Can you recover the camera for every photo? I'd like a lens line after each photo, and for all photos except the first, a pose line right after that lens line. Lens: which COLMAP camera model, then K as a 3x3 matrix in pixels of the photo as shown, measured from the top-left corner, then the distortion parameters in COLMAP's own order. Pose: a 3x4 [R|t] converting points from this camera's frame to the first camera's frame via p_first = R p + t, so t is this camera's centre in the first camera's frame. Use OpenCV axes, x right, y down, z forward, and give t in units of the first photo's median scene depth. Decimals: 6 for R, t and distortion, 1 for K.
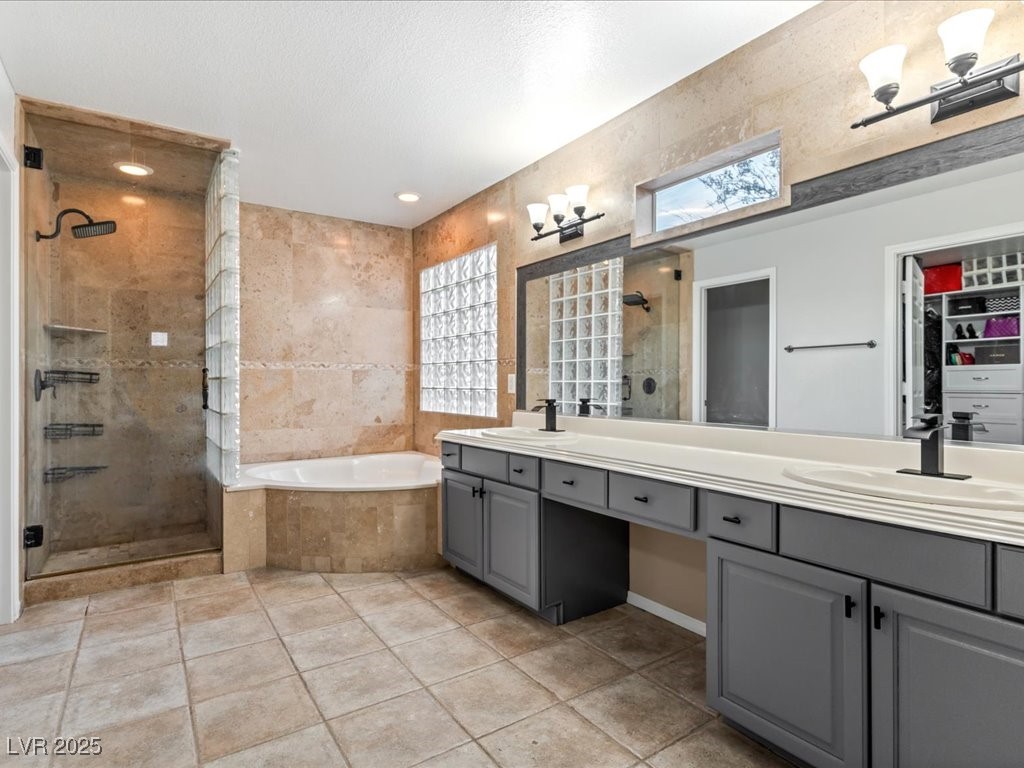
lens RADIAL K [[554.9, 0, 510.8], [0, 554.9, 392.2], [0, 0, 1]] dist [0.001575, 0.001903]
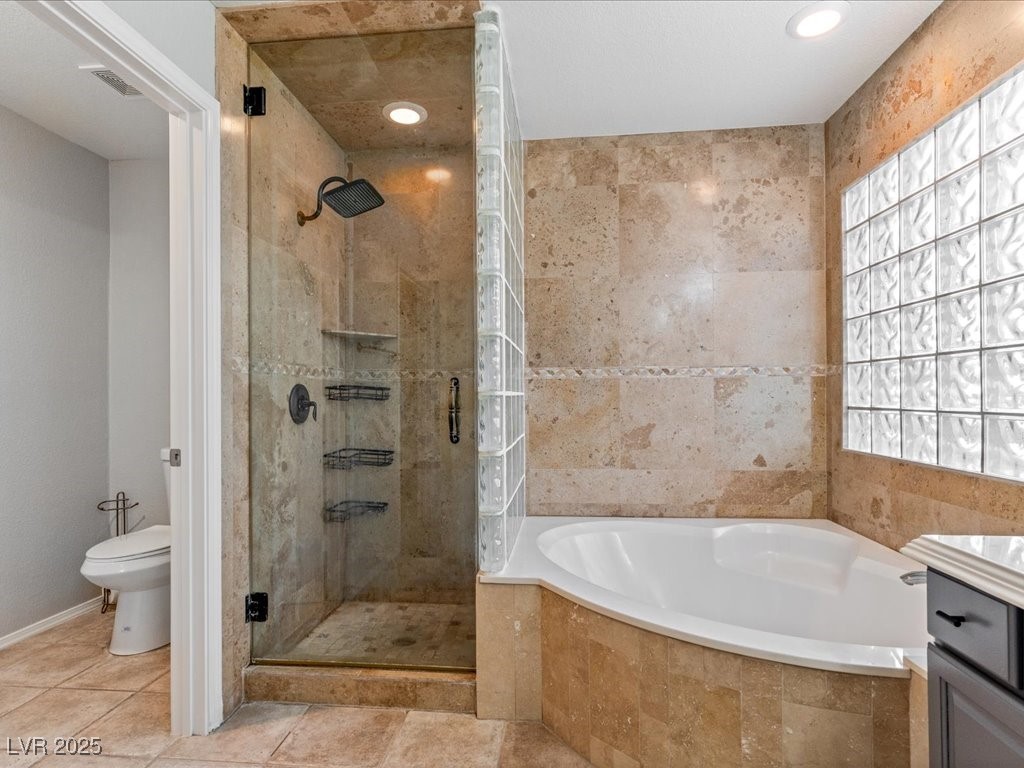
lens RADIAL K [[554.9, 0, 510.8], [0, 554.9, 392.2], [0, 0, 1]] dist [0.001575, 0.001903]
pose [[0.774467, -0.007602, -0.632569, -0.078577], [-0.005997, 0.999795, -0.019357, -0.011288], [0.632586, 0.018785, 0.774262, 0.414275]]
